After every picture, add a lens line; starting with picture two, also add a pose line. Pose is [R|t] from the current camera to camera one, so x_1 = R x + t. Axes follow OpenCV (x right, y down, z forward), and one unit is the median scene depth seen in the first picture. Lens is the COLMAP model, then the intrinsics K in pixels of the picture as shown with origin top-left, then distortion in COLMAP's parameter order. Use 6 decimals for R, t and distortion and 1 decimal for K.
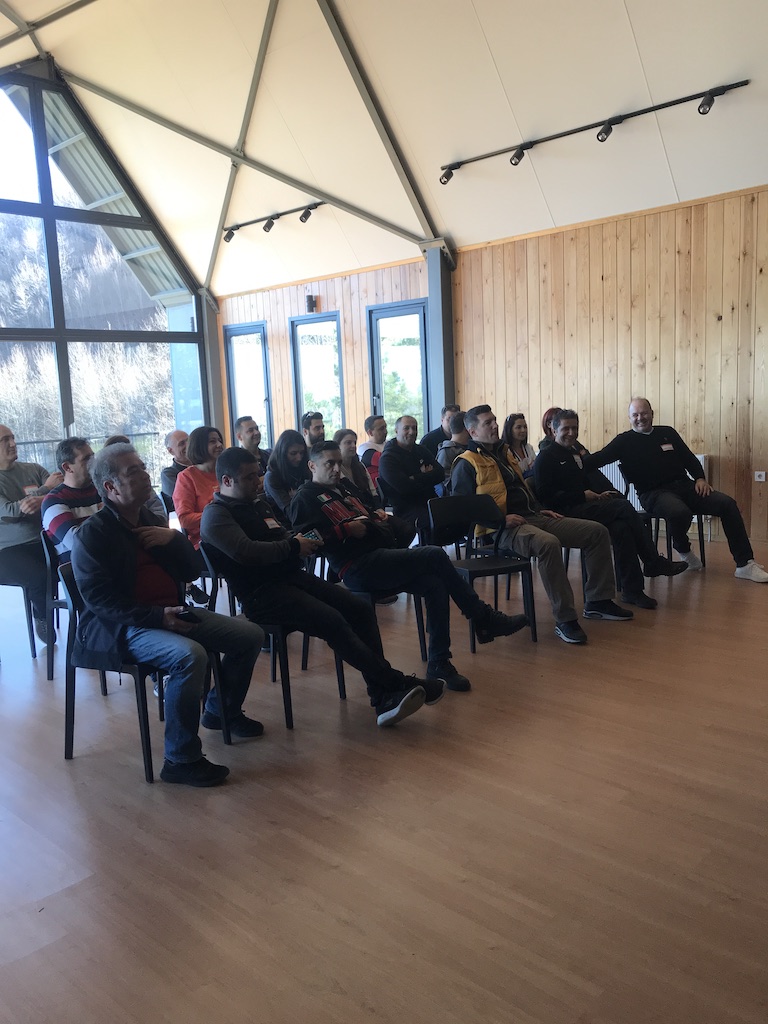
lens RADIAL K [[852.0, 0, 398.3], [0, 852.0, 508.0], [0, 0, 1]] dist [0.003396, 0.012960]
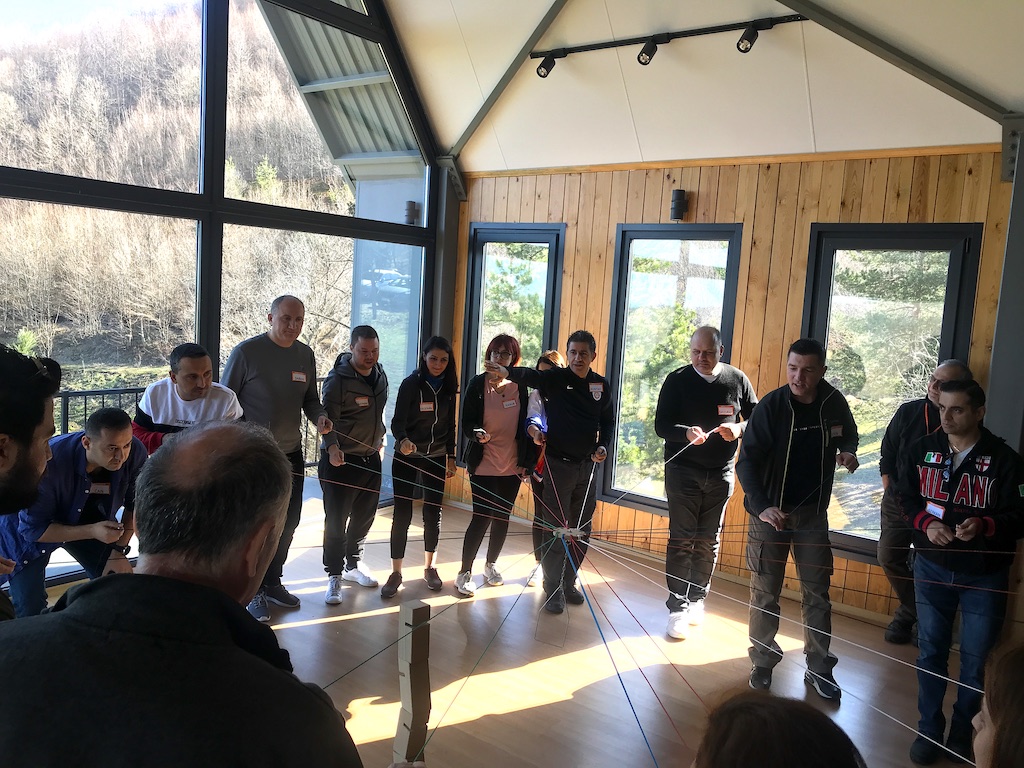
lens RADIAL K [[852.0, 0, 509.8], [0, 852.0, 386.1], [0, 0, 1]] dist [0.003396, 0.012960]
pose [[0.989749, 0.094758, 0.106858, -0.262268], [-0.092024, 0.995297, -0.030244, -0.095313], [-0.109221, 0.020101, 0.993814, 0.461948]]
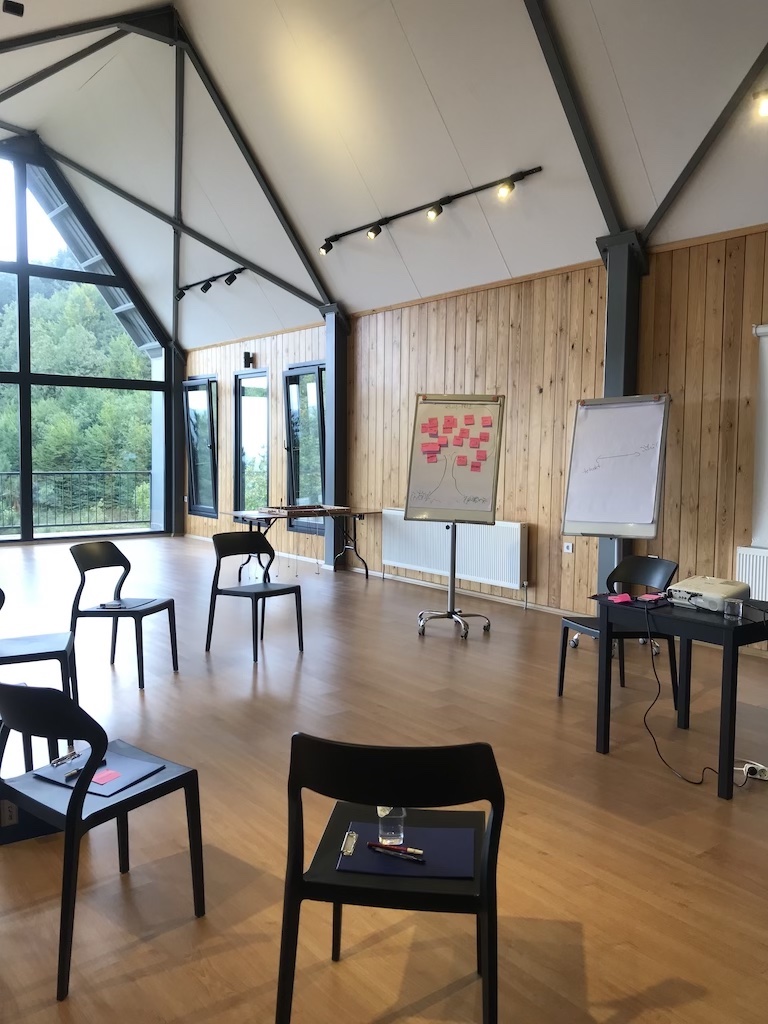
lens RADIAL K [[852.0, 0, 384.7], [0, 852.0, 517.8], [0, 0, 1]] dist [0.003396, 0.012960]
pose [[0.985540, 0.069195, -0.154669, 0.248010], [-0.077106, 0.995973, -0.045740, -0.006562], [0.150881, 0.057004, 0.986907, -0.018998]]
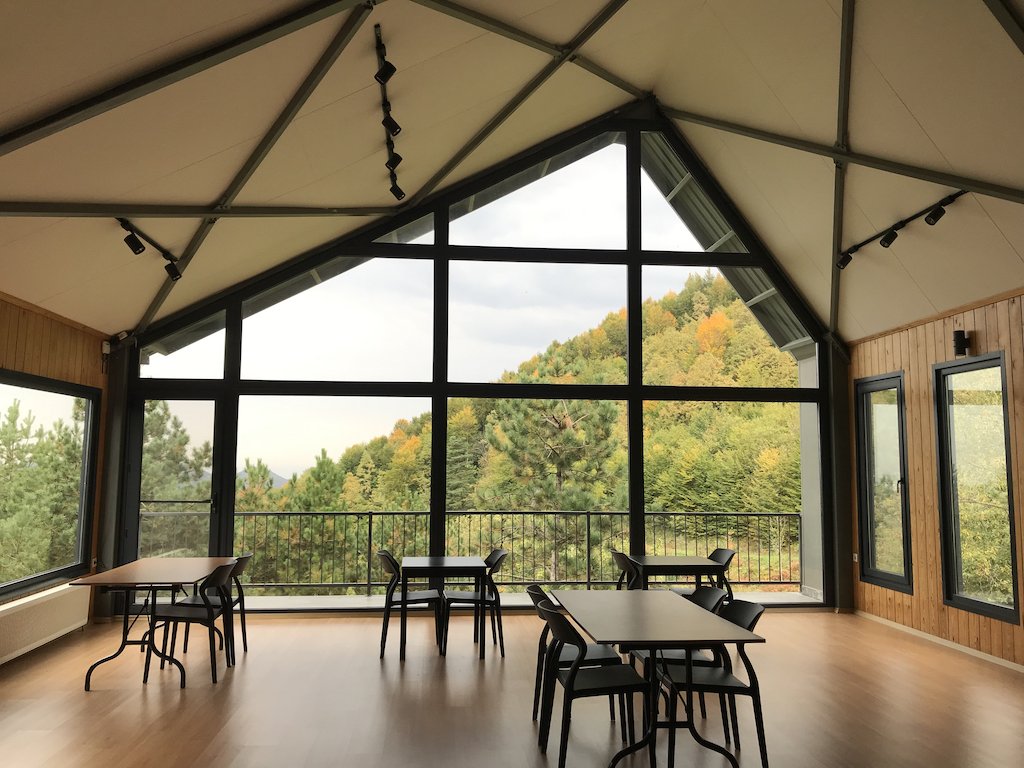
lens RADIAL K [[852.0, 0, 518.8], [0, 852.0, 378.2], [0, 0, 1]] dist [0.003396, 0.012960]
pose [[0.749194, -0.021368, -0.662006, 0.081185], [-0.126680, 0.976406, -0.174881, -0.051505], [0.650123, 0.214883, 0.728811, 0.291876]]
